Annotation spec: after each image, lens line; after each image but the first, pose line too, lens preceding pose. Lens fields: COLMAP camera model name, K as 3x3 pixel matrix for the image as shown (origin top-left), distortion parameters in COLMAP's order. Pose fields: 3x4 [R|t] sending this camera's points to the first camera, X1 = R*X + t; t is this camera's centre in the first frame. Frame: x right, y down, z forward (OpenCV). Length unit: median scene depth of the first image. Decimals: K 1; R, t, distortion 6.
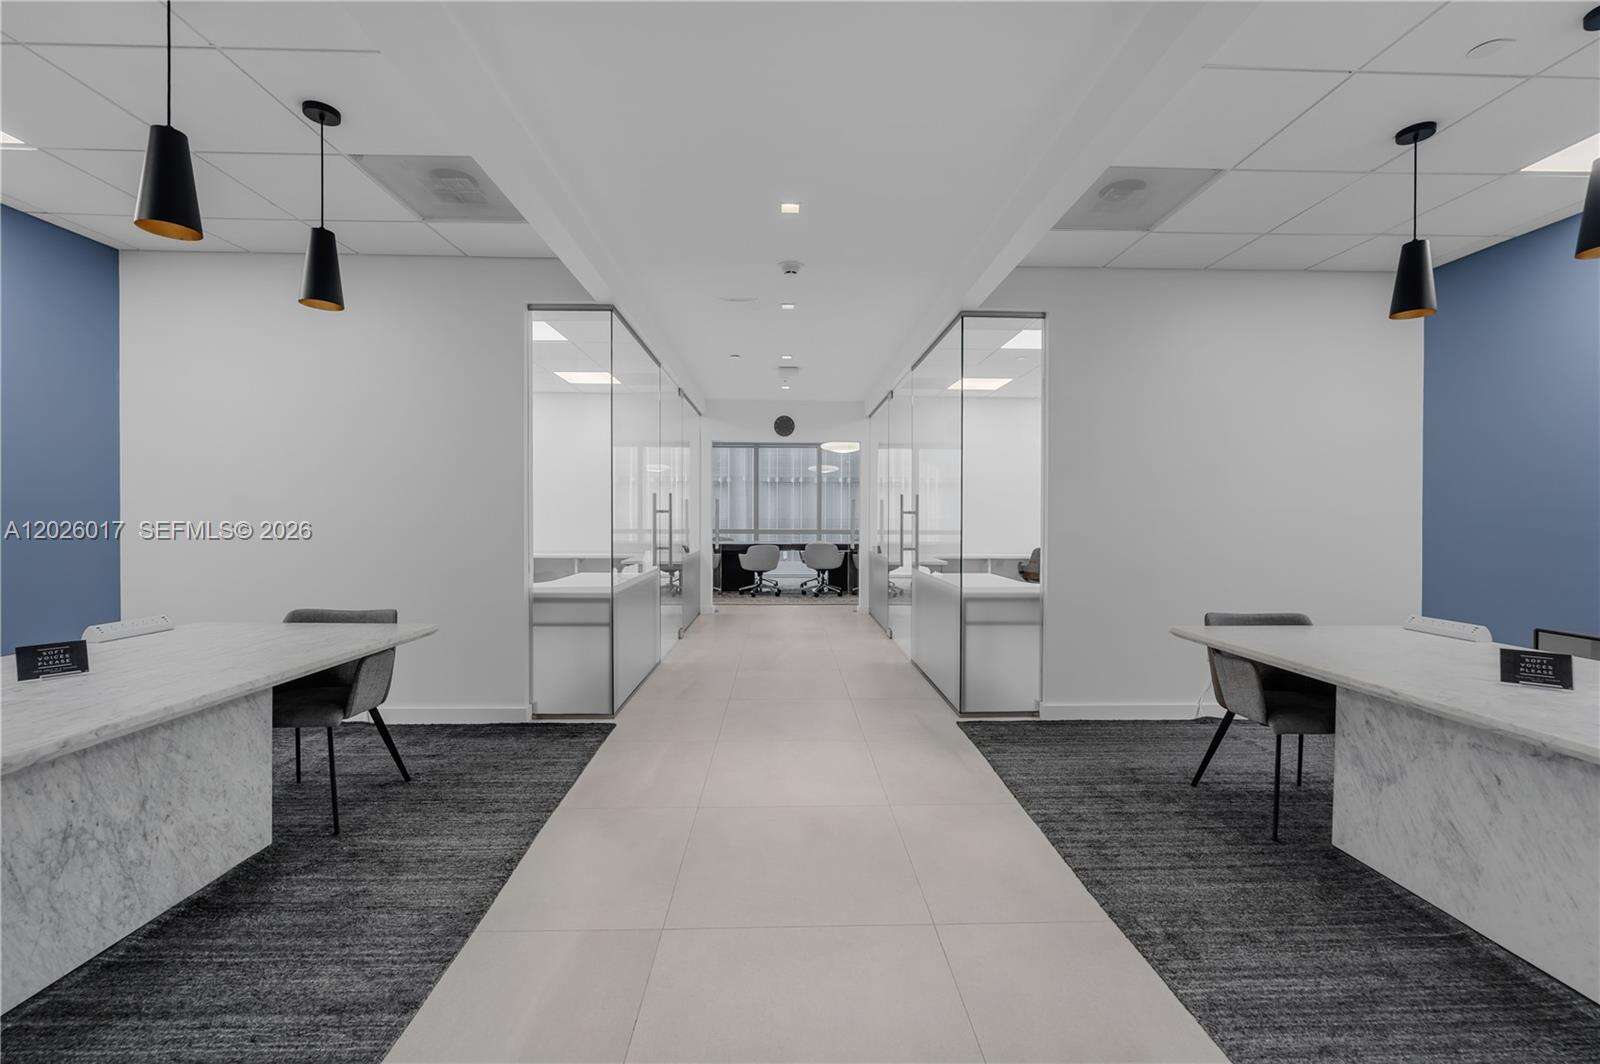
lens RADIAL K [[660.7, 0, 799.7], [0, 660.7, 521.2], [0, 0, 1]] dist [0.000790, 0.000073]
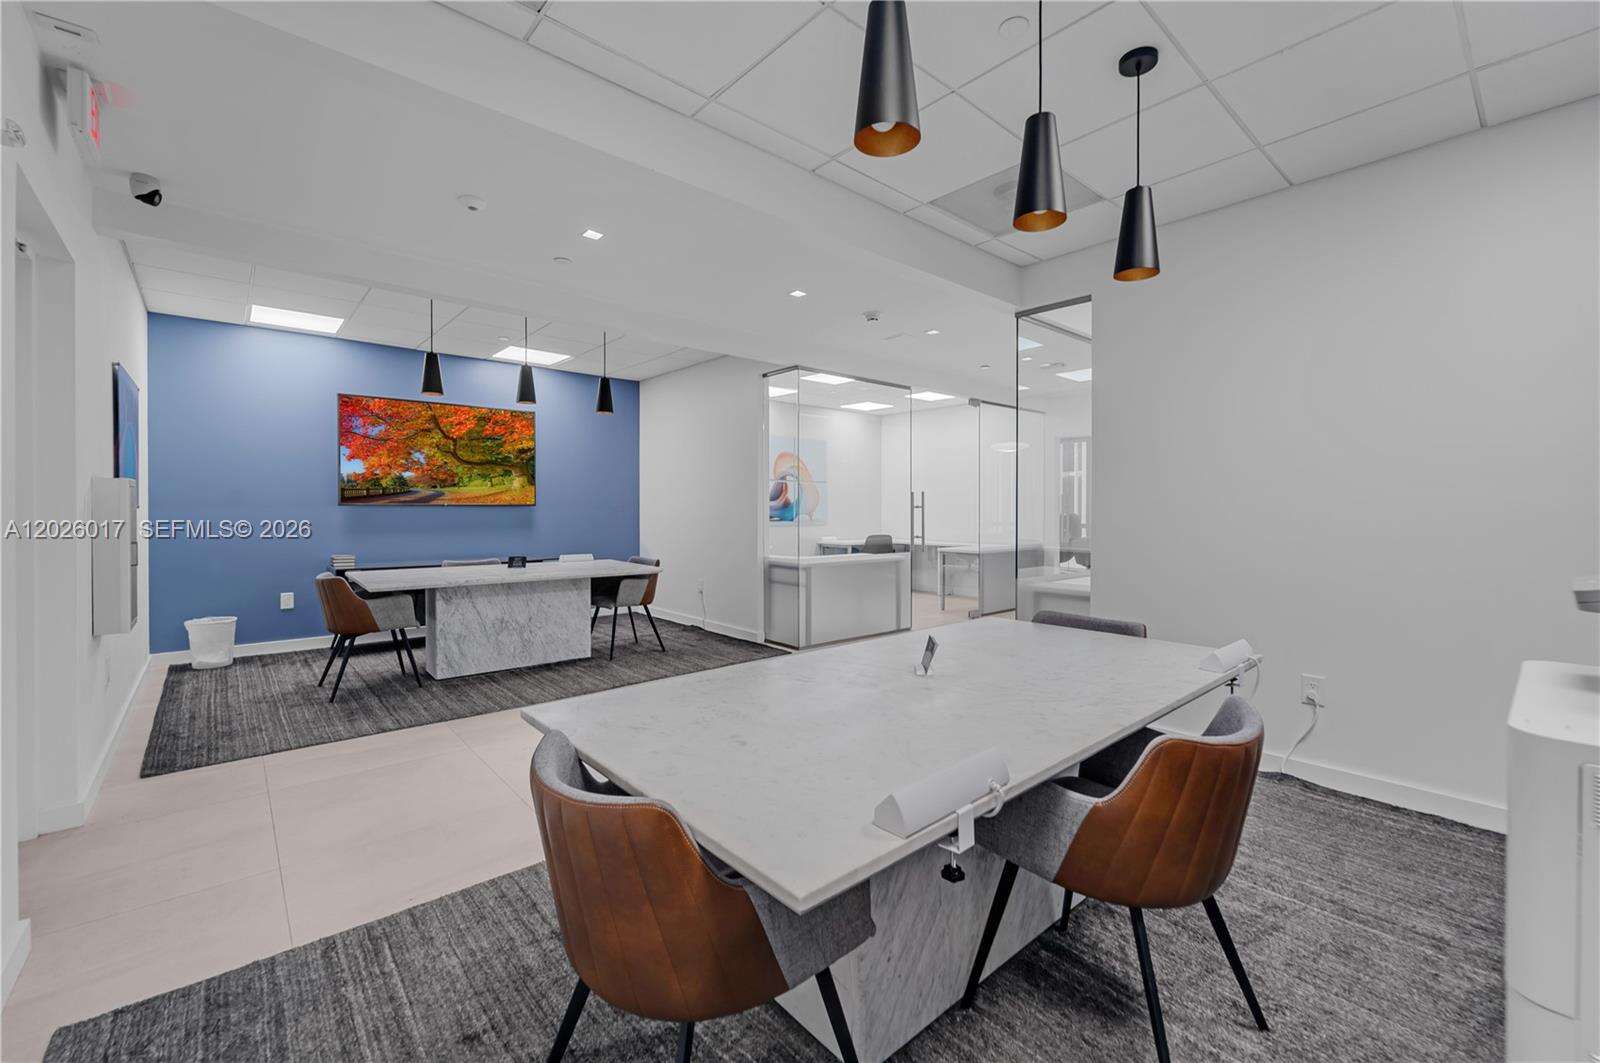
lens RADIAL K [[660.7, 0, 799.7], [0, 660.7, 520.7], [0, 0, 1]] dist [0.000790, 0.000073]
pose [[0.635339, 0.010711, -0.772159, 1.086390], [-0.006740, 0.999943, 0.008325, 0.003474], [0.772204, -0.000085, 0.635375, 0.100230]]
